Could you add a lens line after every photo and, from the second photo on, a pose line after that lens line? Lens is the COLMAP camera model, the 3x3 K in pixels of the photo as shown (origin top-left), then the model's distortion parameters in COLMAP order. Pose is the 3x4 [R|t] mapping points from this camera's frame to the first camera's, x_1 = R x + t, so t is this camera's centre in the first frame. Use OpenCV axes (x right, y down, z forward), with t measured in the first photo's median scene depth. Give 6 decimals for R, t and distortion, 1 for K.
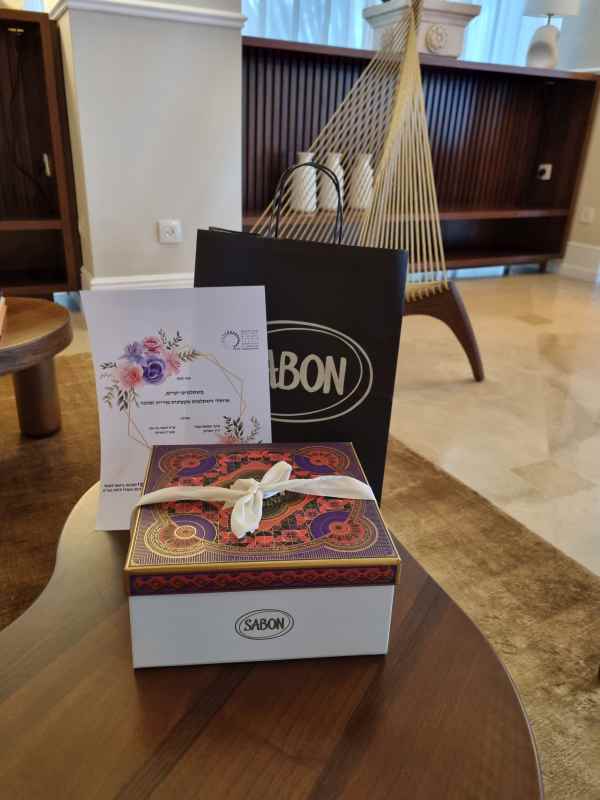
lens RADIAL K [[617.9, 0, 313.7], [0, 617.9, 400.0], [0, 0, 1]] dist [0.045195, -0.041886]
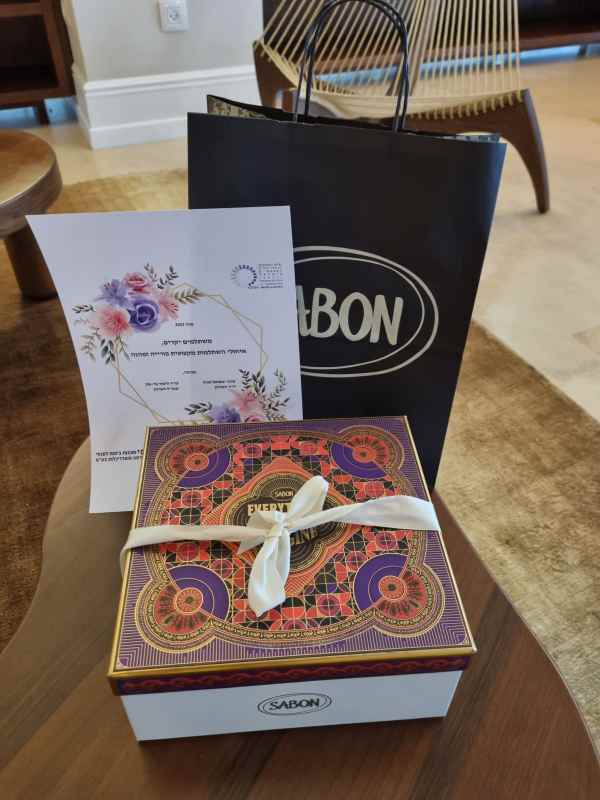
lens RADIAL K [[617.9, 0, 313.7], [0, 617.9, 400.0], [0, 0, 1]] dist [0.045195, -0.041886]
pose [[0.998817, 0.014901, -0.046286, -0.017044], [0.000730, 0.947187, 0.320681, -0.187217], [0.048620, -0.320335, 0.946056, 0.265900]]
